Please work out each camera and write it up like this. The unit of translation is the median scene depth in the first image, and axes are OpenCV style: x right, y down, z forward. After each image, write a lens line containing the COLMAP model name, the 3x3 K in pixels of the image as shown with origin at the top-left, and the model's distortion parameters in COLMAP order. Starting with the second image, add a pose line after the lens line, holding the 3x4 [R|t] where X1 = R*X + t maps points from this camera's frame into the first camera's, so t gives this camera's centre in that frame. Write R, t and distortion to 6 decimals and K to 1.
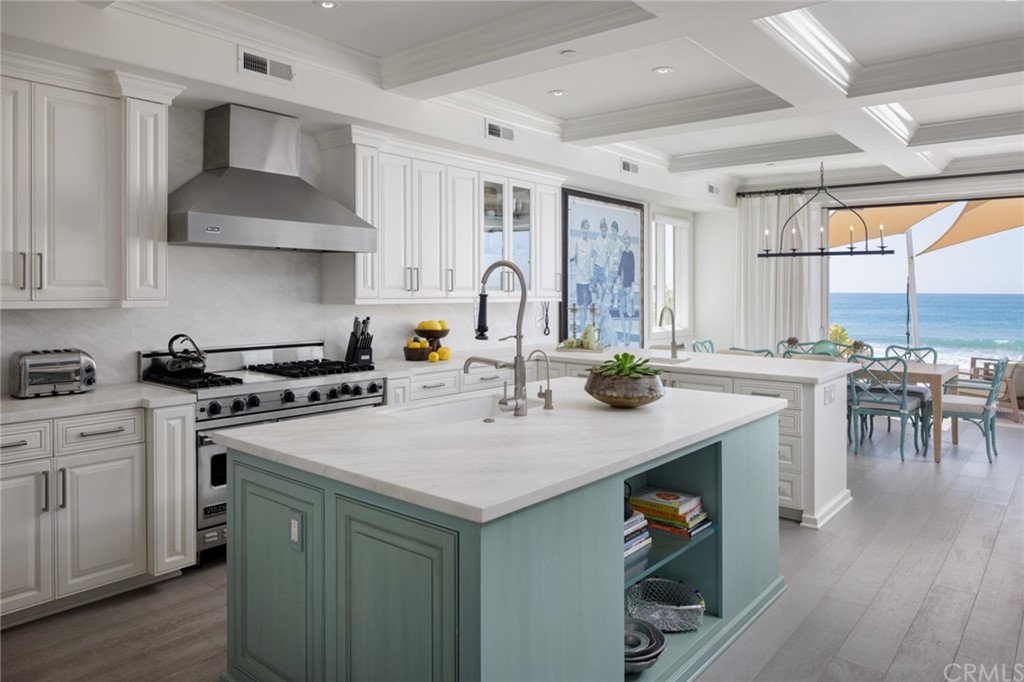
lens RADIAL K [[697.7, 0, 504.5], [0, 697.7, 278.9], [0, 0, 1]] dist [-0.004577, 0.000088]
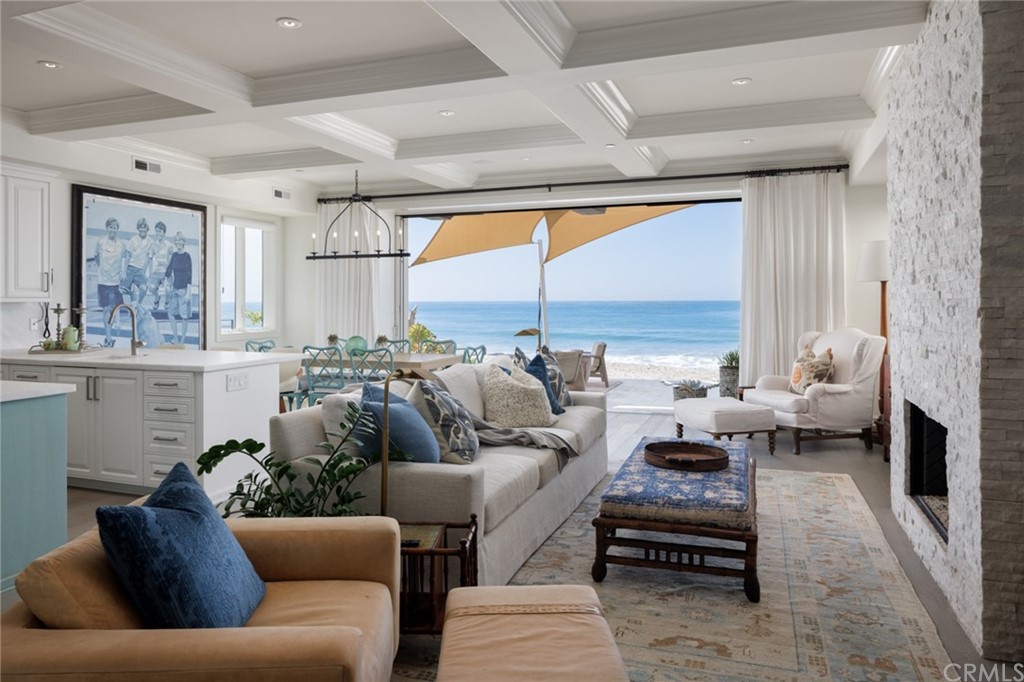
lens RADIAL K [[697.7, 0, 504.5], [0, 697.7, 278.9], [0, 0, 1]] dist [-0.004577, 0.000088]
pose [[0.944438, -0.000479, 0.328688, 0.313799], [0.005655, 0.999875, -0.014794, 0.016182], [-0.328640, 0.015831, 0.944323, -0.092589]]
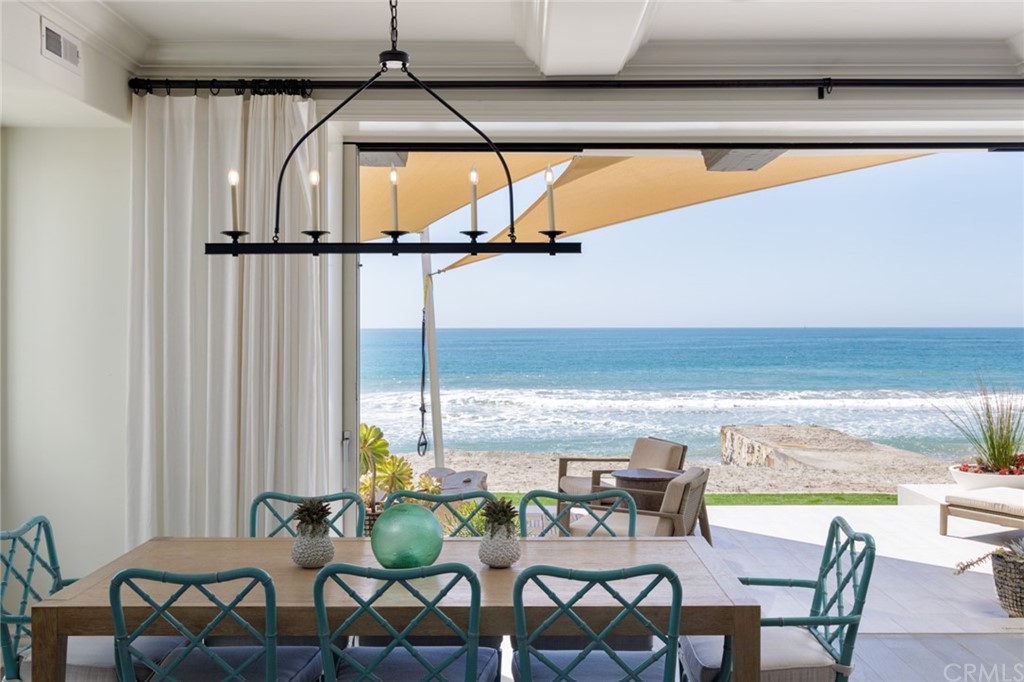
lens RADIAL K [[1071.1, 0, 539.0], [0, 1071.1, 307.9], [0, 0, 1]] dist [0.008117, 0.013950]
pose [[0.760820, 0.000837, 0.648963, 0.166248], [0.000235, 0.999999, -0.001565, -0.005618], [-0.648963, 0.001343, 0.760819, 0.547381]]
